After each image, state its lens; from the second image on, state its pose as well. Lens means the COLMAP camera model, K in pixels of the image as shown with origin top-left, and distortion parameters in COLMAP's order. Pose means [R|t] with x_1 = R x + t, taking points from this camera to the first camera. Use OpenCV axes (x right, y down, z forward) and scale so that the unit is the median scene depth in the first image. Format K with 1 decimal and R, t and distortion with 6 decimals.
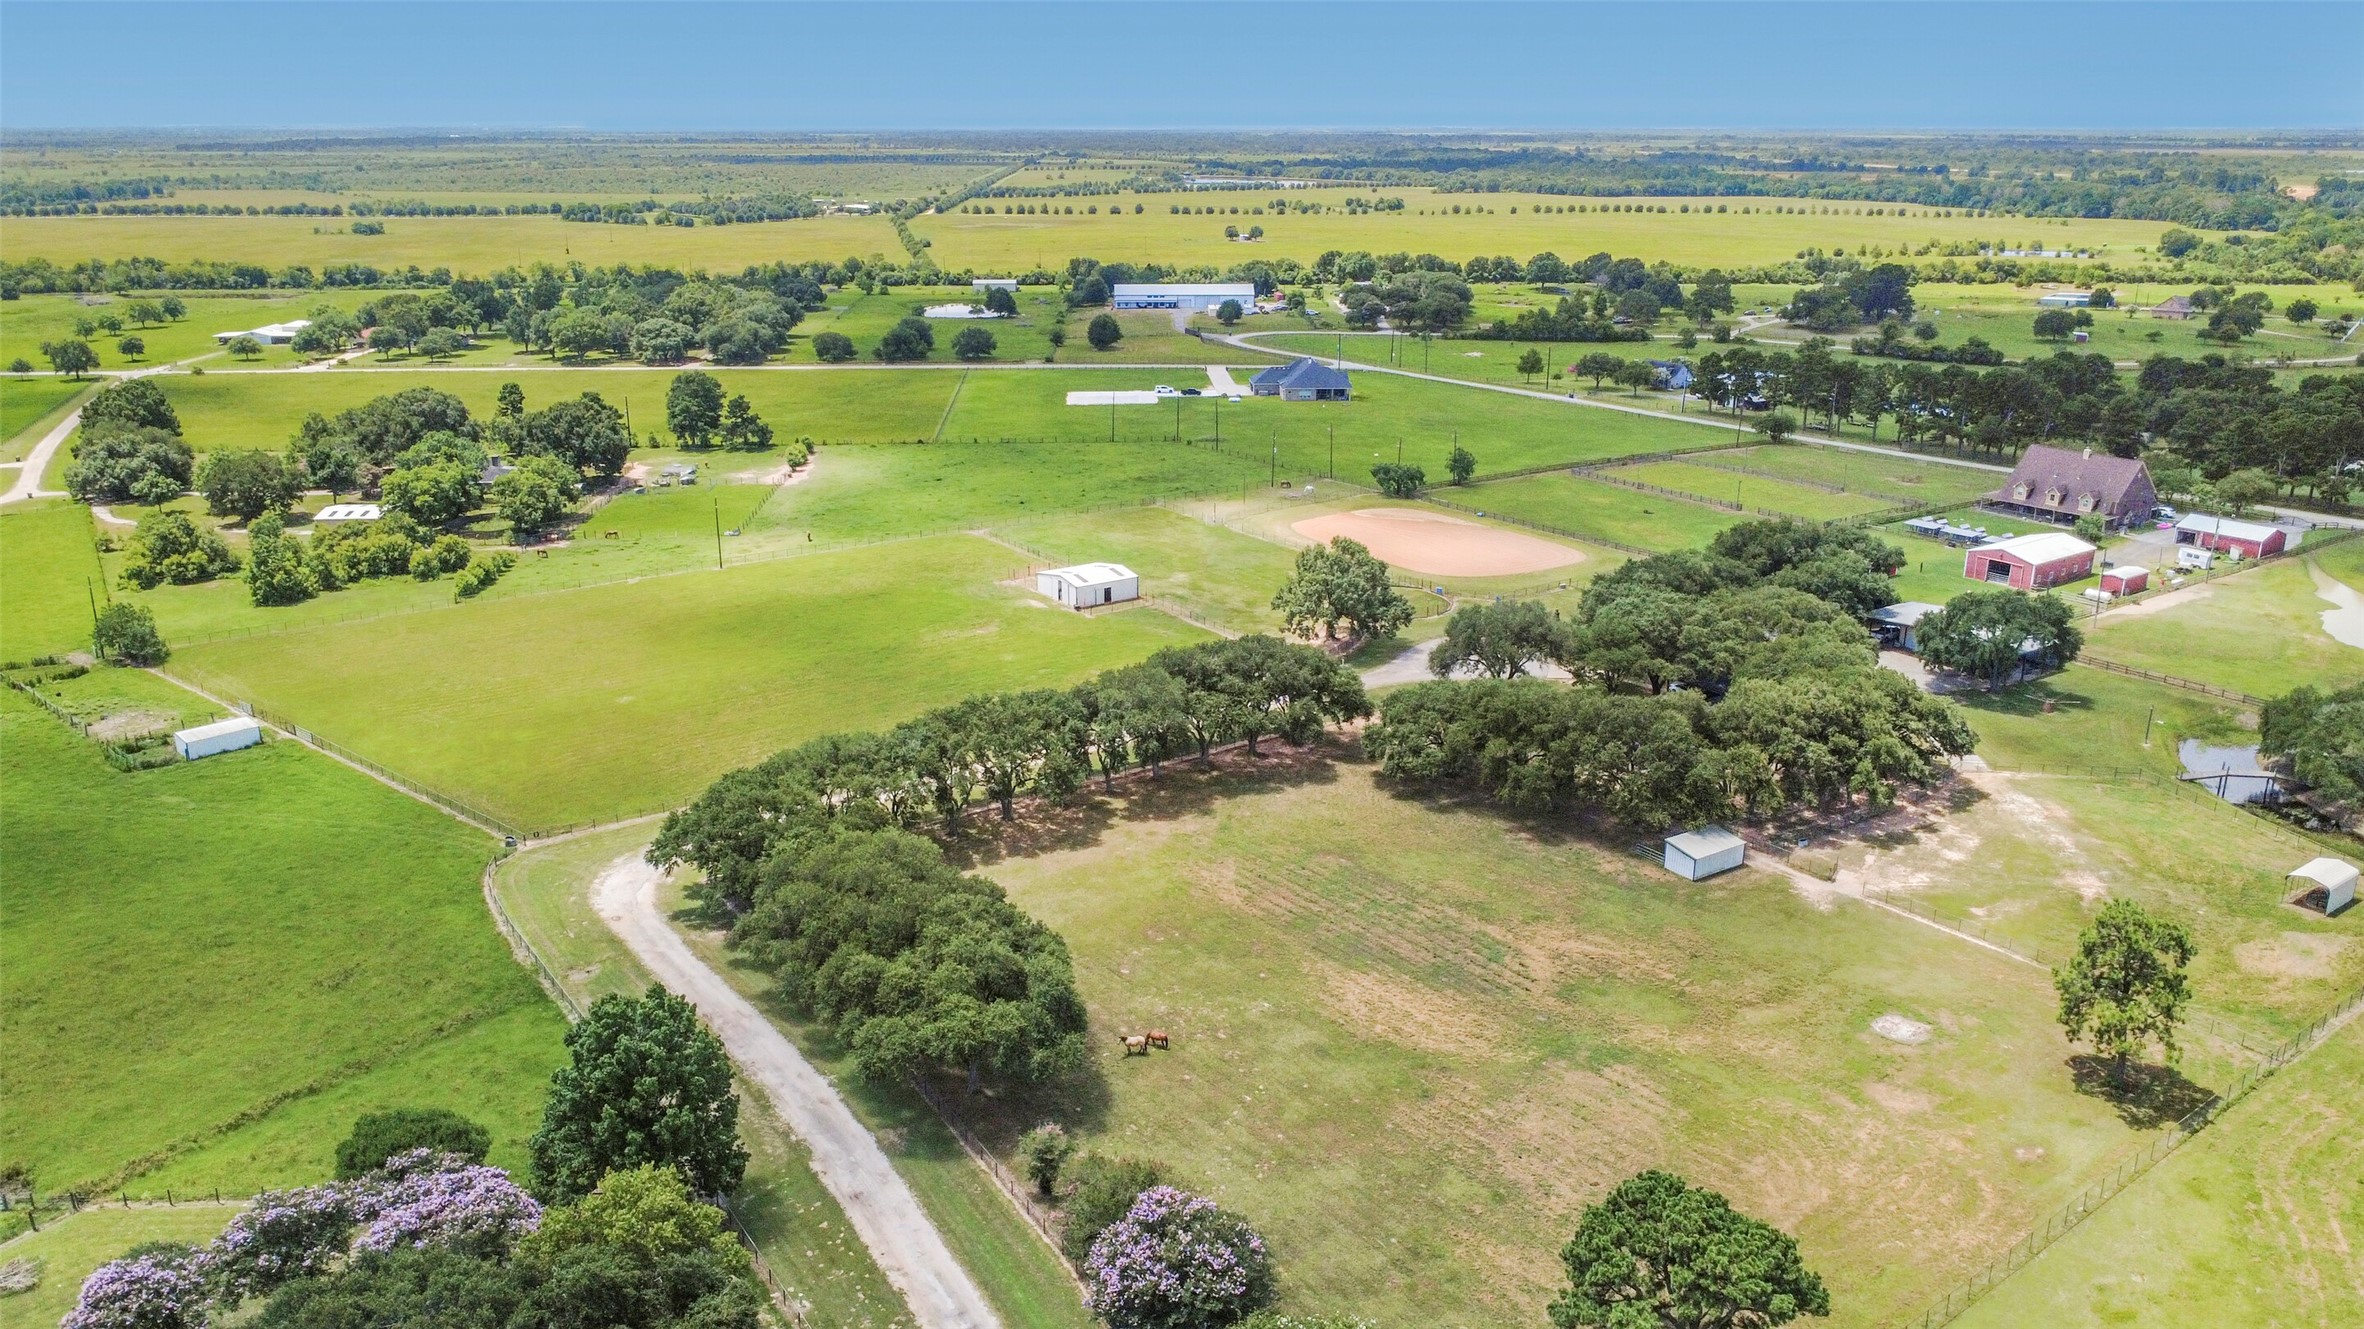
lens RADIAL K [[1687.0, 0, 1183.6], [0, 1687.0, 664.5], [0, 0, 1]] dist [0.005122, 0.002362]
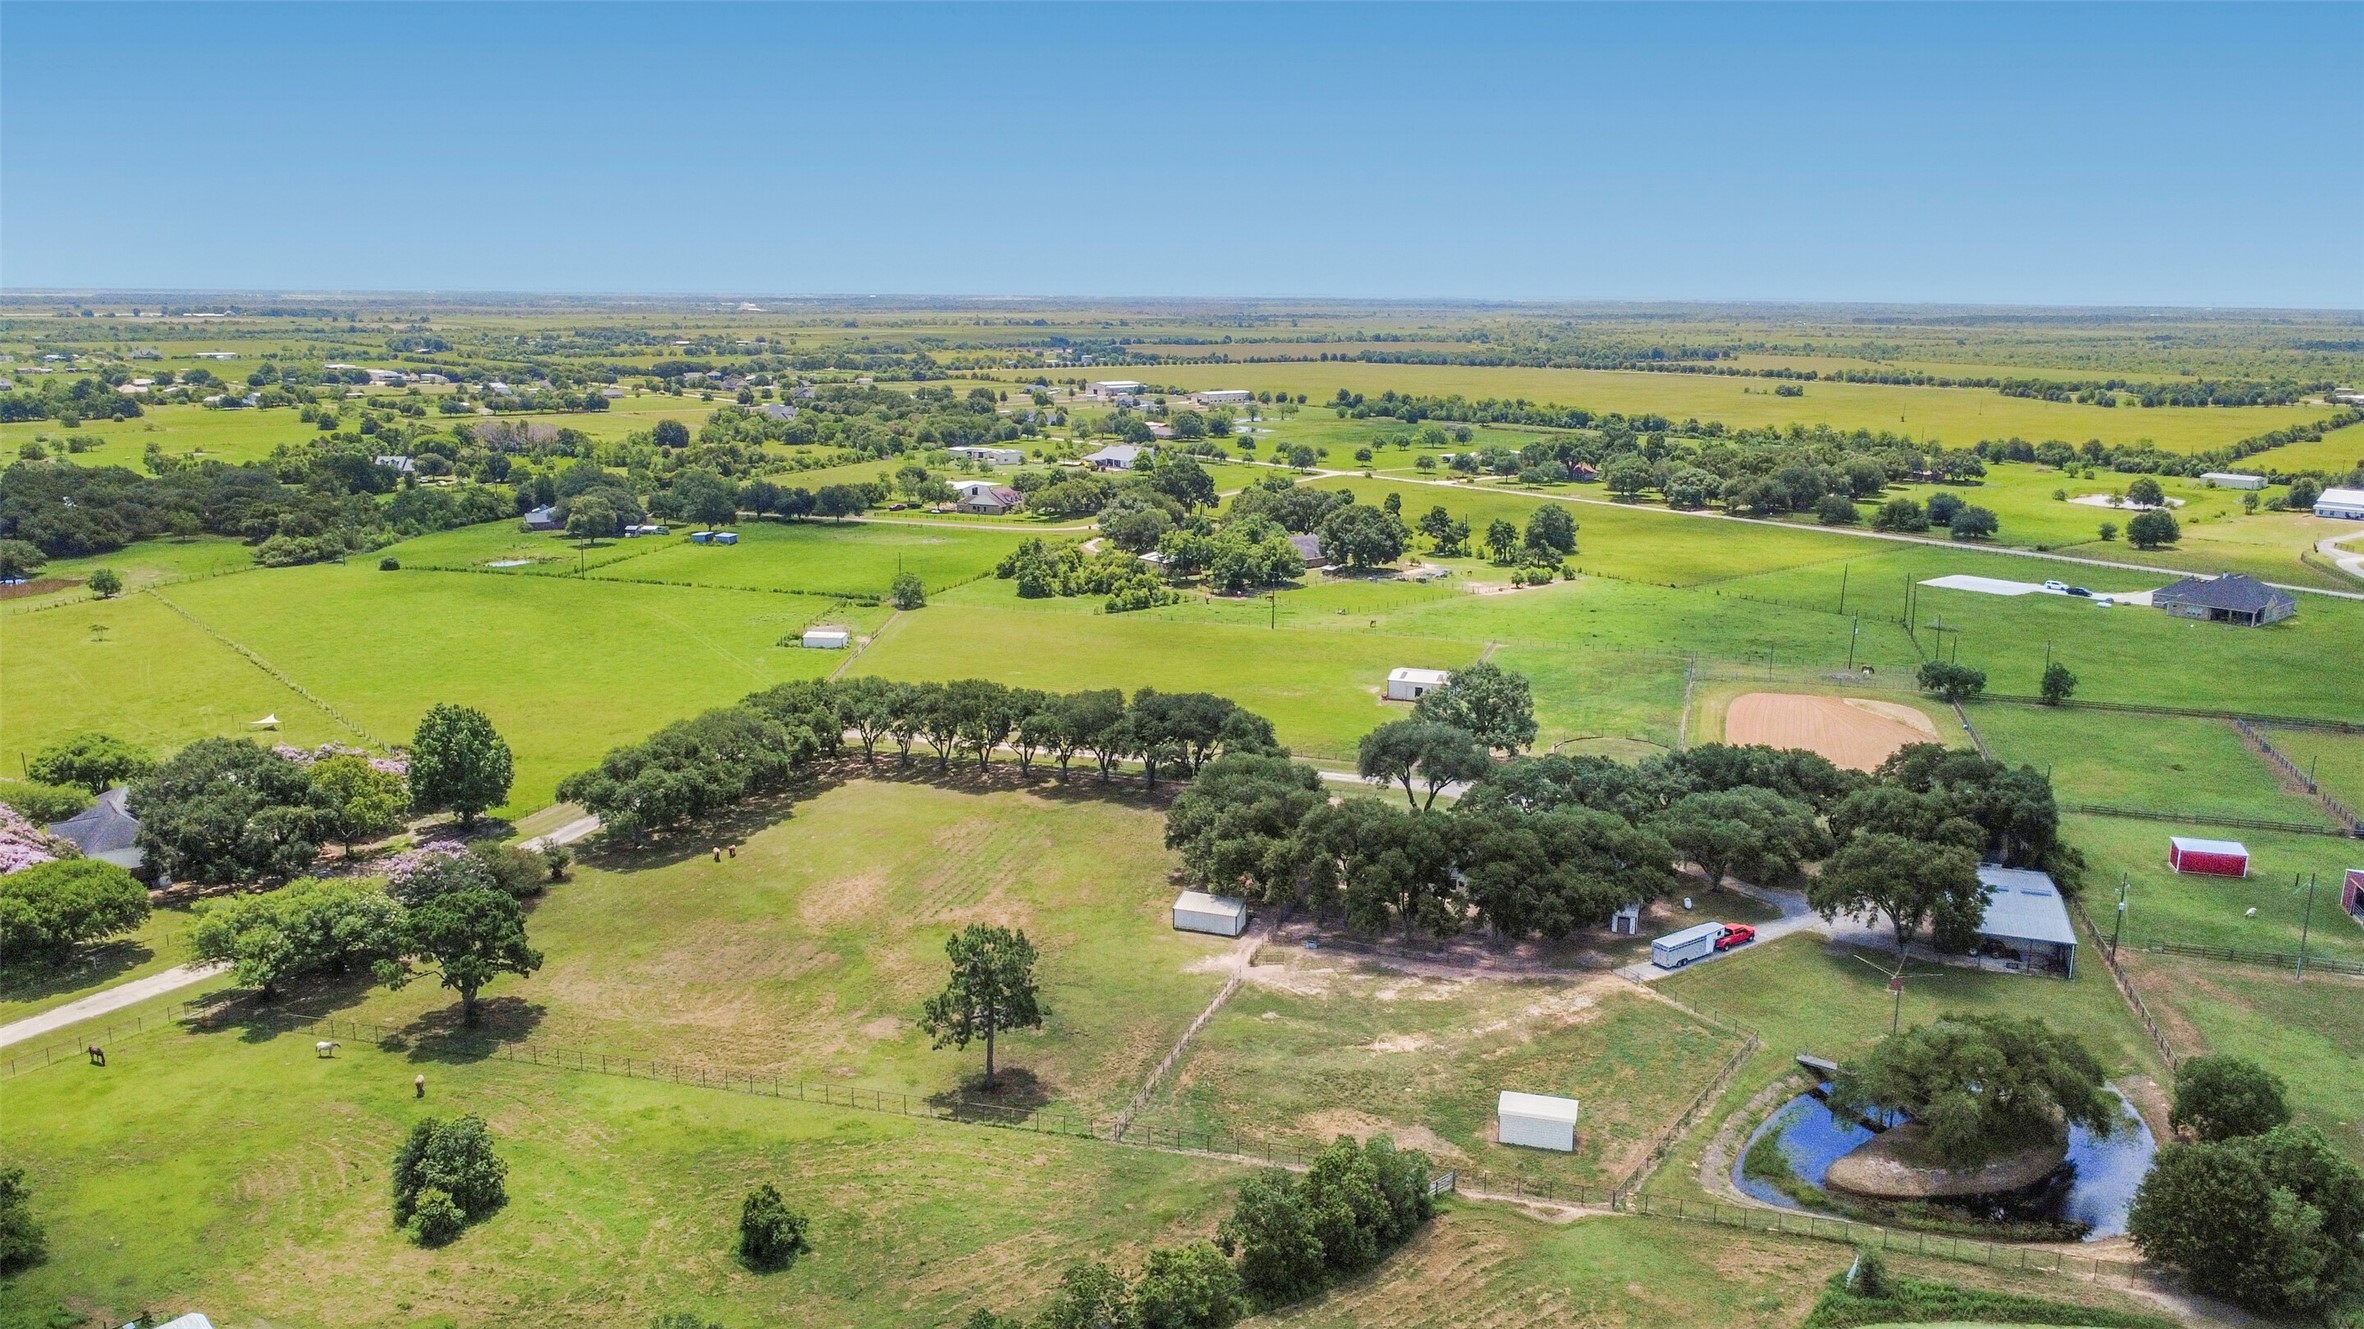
lens RADIAL K [[1687.0, 0, 1181.9], [0, 1687.0, 665.0], [0, 0, 1]] dist [0.005122, 0.002362]
pose [[0.616462, 0.176867, -0.767263, 0.268853], [-0.250942, 0.967764, 0.021466, -0.016435], [0.746327, 0.179306, 0.640973, 0.055477]]
